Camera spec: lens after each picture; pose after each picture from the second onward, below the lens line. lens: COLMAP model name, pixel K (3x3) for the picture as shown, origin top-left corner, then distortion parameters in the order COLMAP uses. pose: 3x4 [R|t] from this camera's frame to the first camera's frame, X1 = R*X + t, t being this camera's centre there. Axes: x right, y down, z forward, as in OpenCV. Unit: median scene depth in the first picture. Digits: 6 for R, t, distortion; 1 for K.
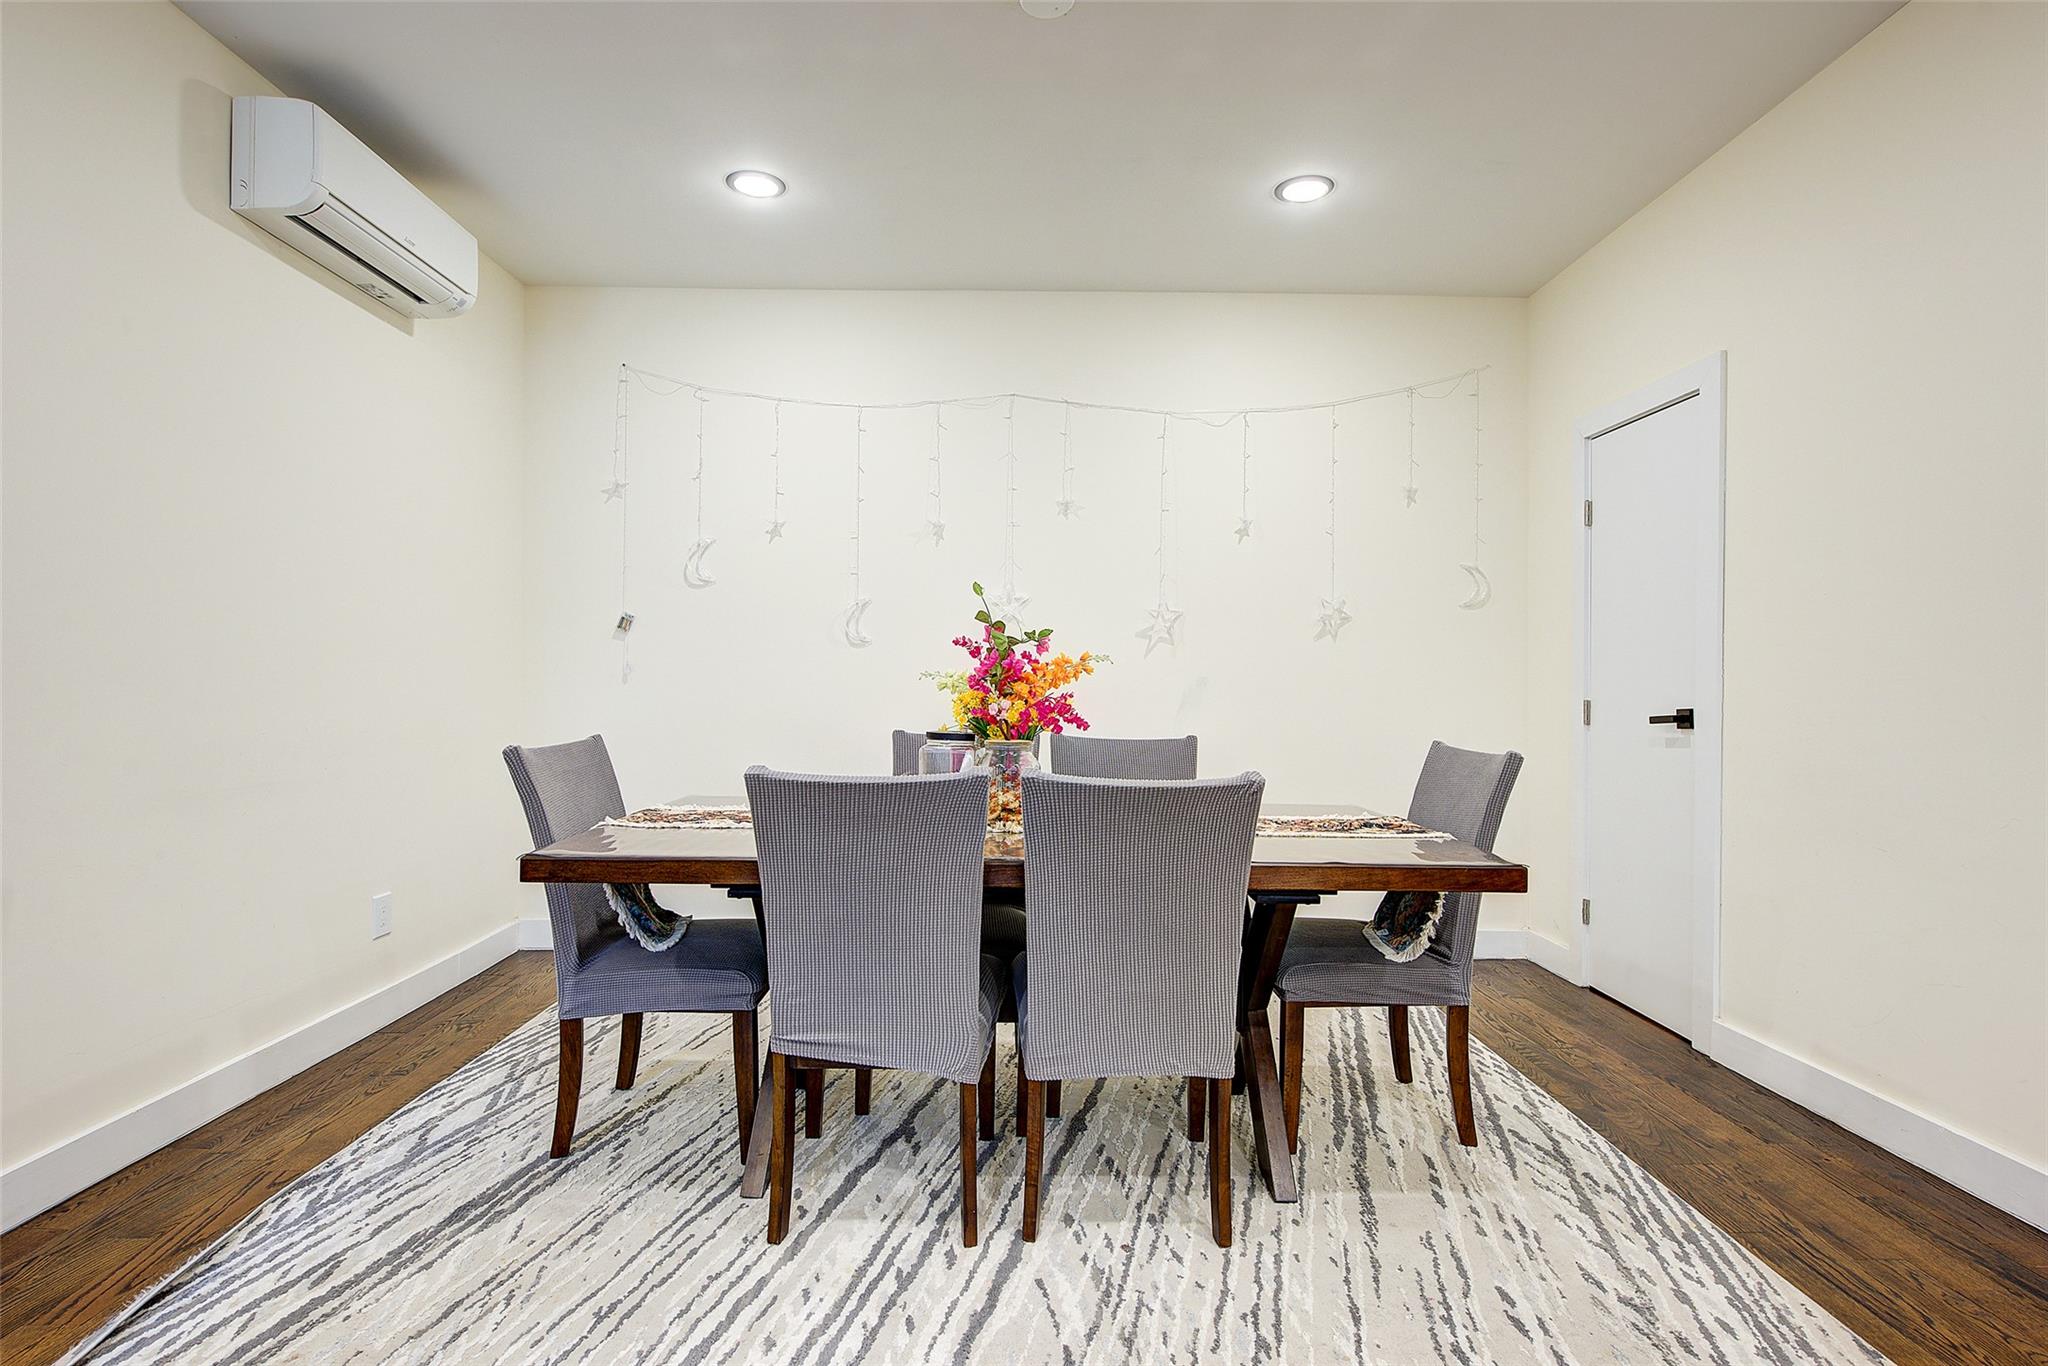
lens RADIAL K [[1018.4, 0, 1023.2], [0, 1018.4, 690.0], [0, 0, 1]] dist [-0.000798, -0.002179]
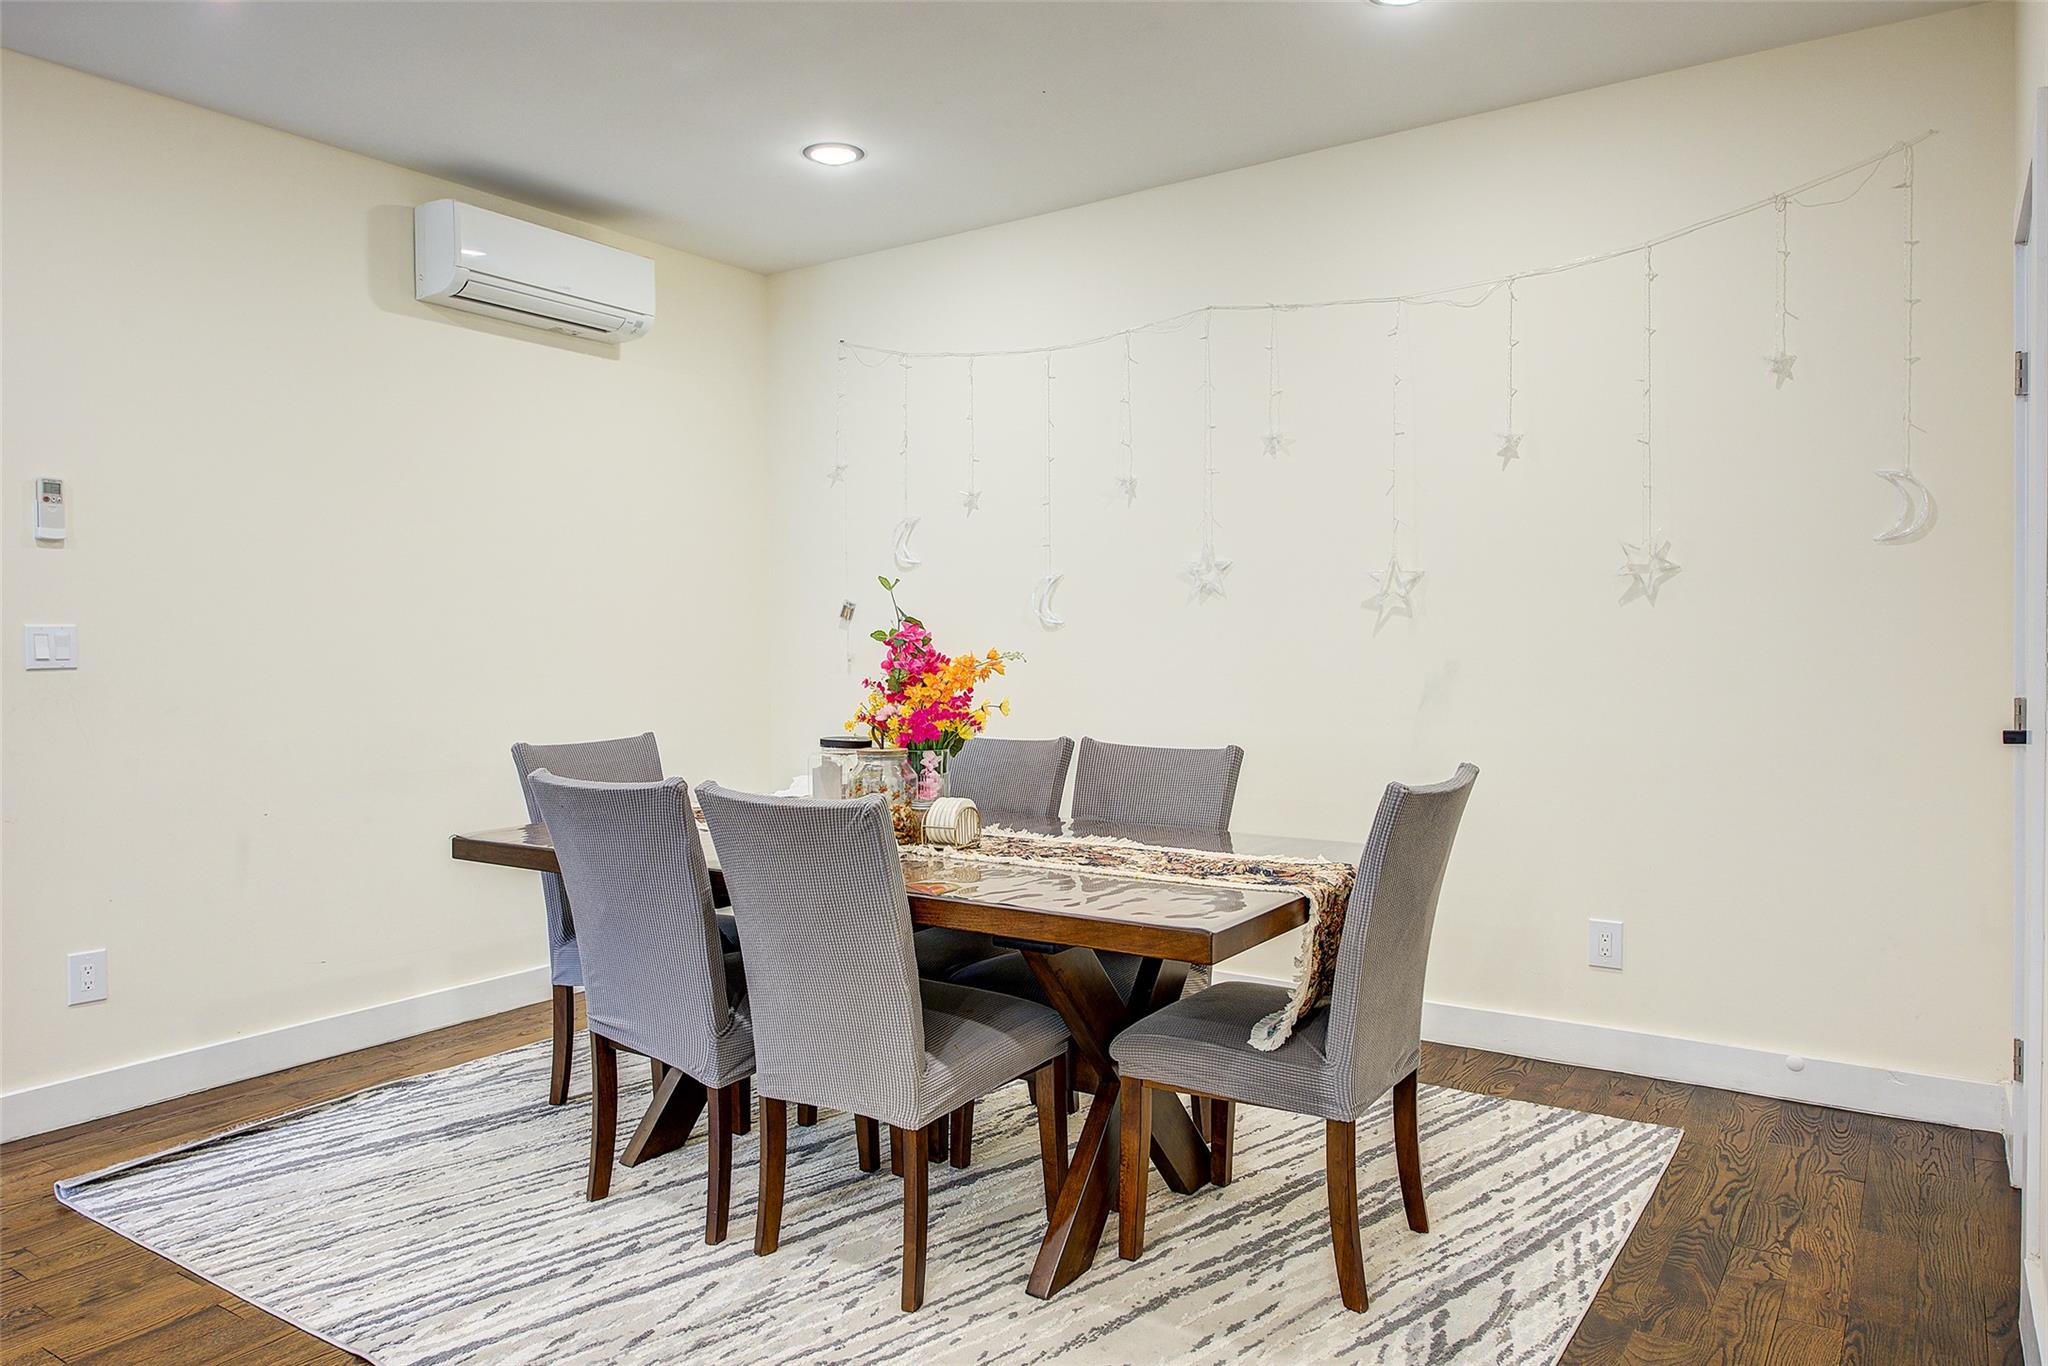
lens RADIAL K [[1377.8, 0, 1022.0], [0, 1377.8, 686.2], [0, 0, 1]] dist [-0.002409, 0.002370]
pose [[0.817171, 0.000348, -0.576395, 0.627918], [0.013932, 0.999696, 0.020354, -0.024040], [0.576227, -0.024663, 0.816917, 0.039344]]
